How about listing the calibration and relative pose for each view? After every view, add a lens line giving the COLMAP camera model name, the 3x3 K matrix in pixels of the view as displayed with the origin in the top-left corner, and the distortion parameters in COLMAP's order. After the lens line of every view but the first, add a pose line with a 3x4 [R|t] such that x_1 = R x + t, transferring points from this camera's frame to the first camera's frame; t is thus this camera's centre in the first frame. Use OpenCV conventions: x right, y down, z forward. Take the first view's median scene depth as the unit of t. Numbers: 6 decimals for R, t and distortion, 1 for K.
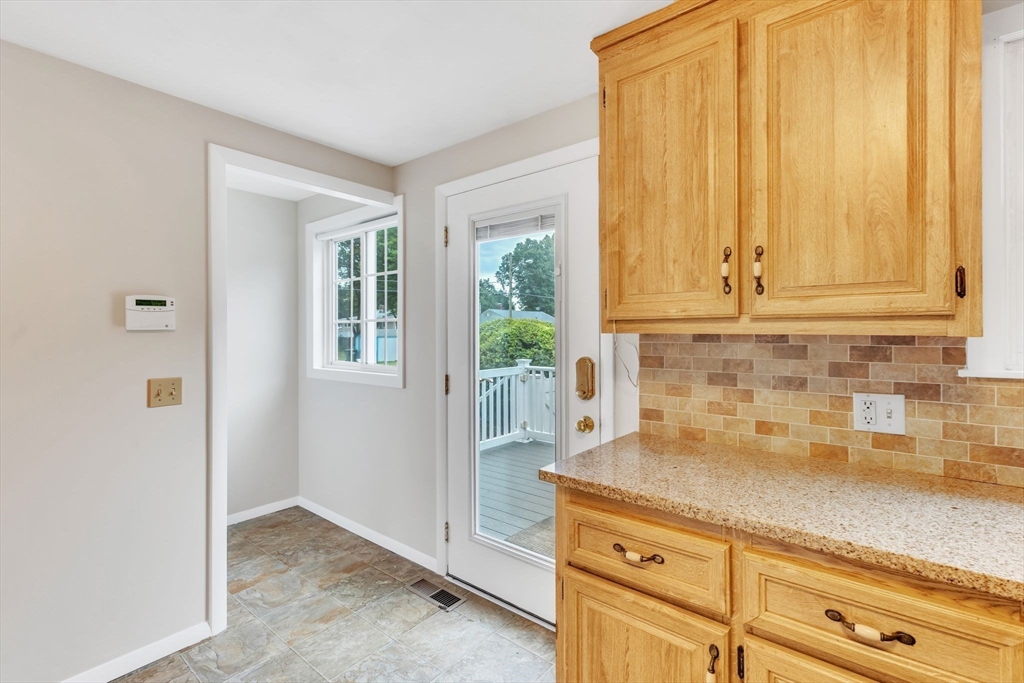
lens RADIAL K [[463.6, 0, 505.7], [0, 463.6, 331.3], [0, 0, 1]] dist [0.005308, -0.000108]
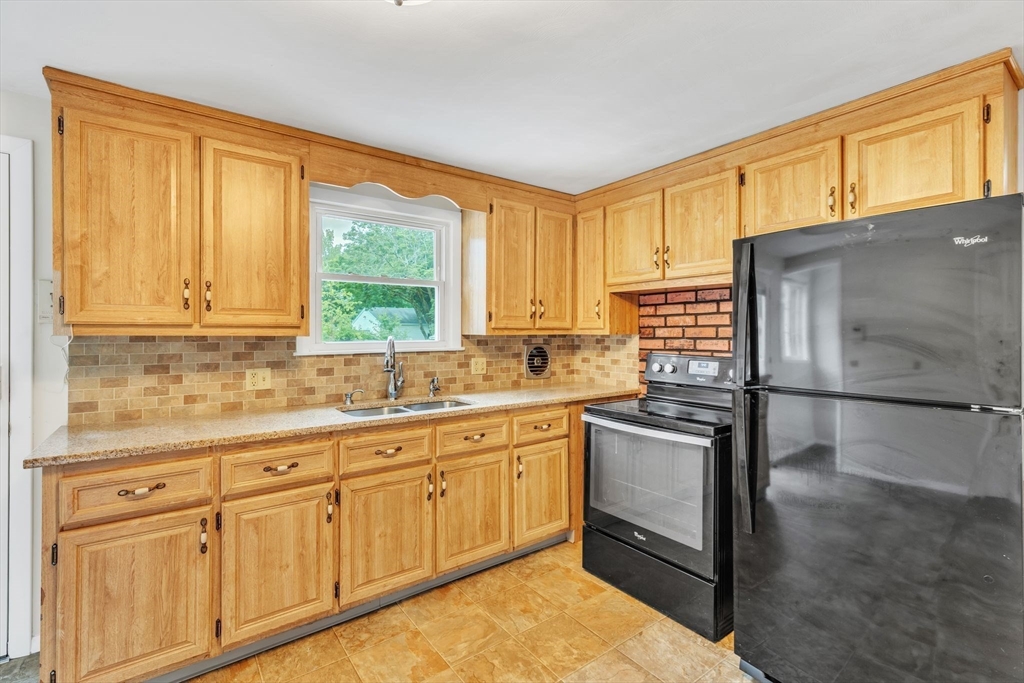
lens RADIAL K [[463.6, 0, 506.6], [0, 463.6, 329.9], [0, 0, 1]] dist [0.005308, -0.000108]
pose [[0.245029, 0.007483, 0.969487, -0.725670], [-0.001035, 0.999972, -0.007456, -0.002671], [-0.969515, 0.000823, 0.245030, -0.381976]]
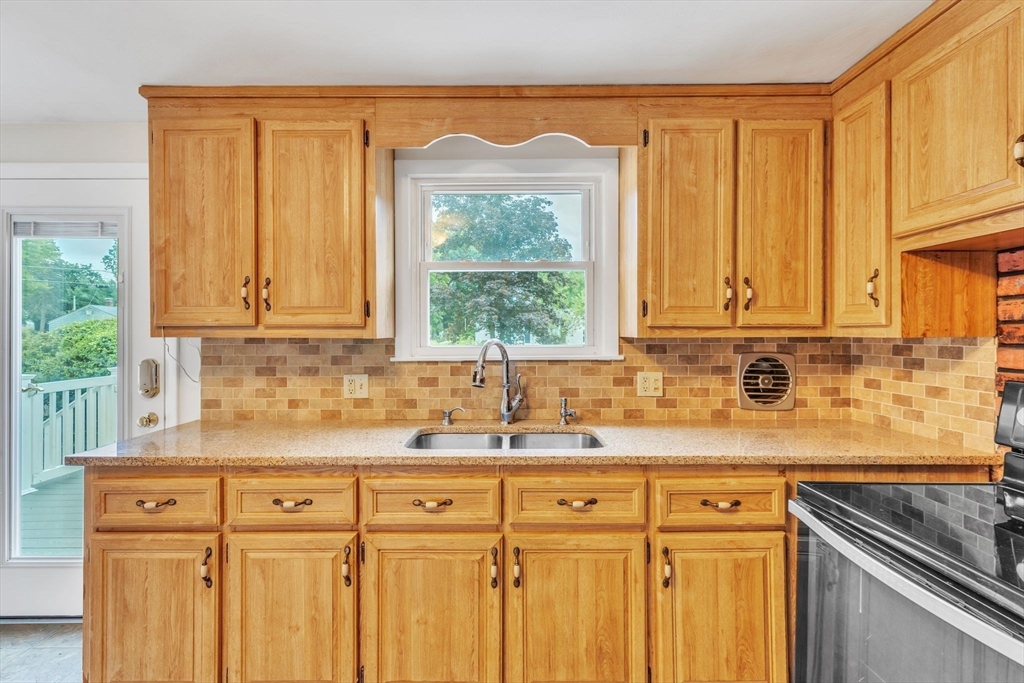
lens RADIAL K [[463.6, 0, 503.8], [0, 463.6, 333.0], [0, 0, 1]] dist [0.005308, -0.000108]
pose [[0.772869, 0.002687, 0.634560, 0.179889], [-0.000592, 0.999994, -0.003513, -0.003669], [-0.634566, 0.002339, 0.772865, -0.578222]]
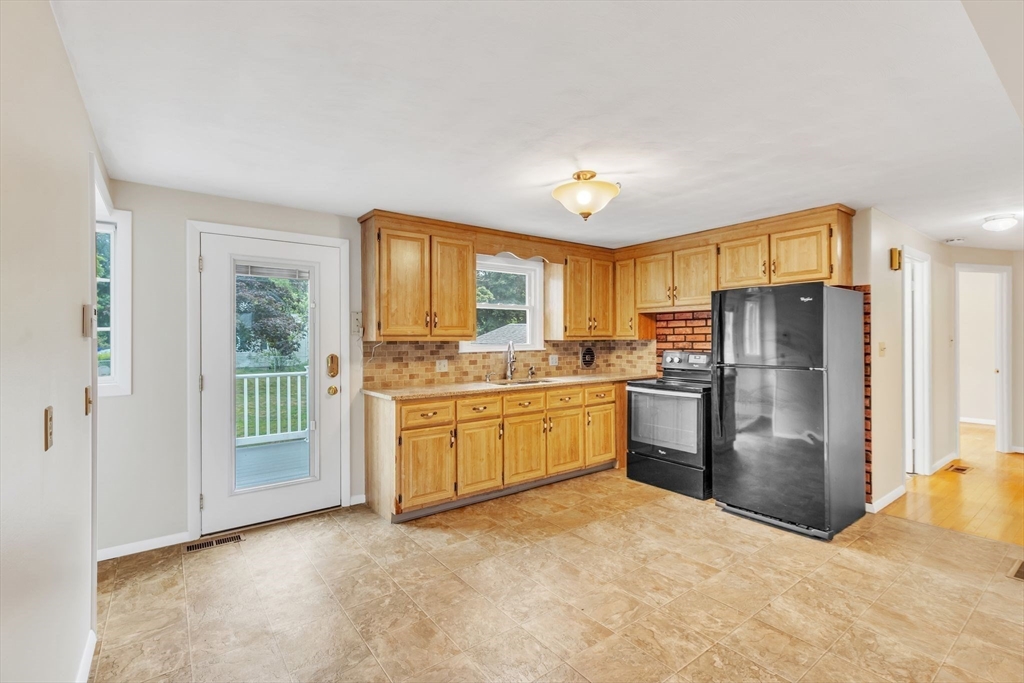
lens RADIAL K [[463.6, 0, 507.8], [0, 463.6, 335.5], [0, 0, 1]] dist [0.005308, -0.000108]
pose [[0.238116, 0.008463, 0.971200, -2.175127], [0.003270, 0.999949, -0.009515, 0.002100], [-0.971231, 0.005441, 0.238076, -0.180517]]
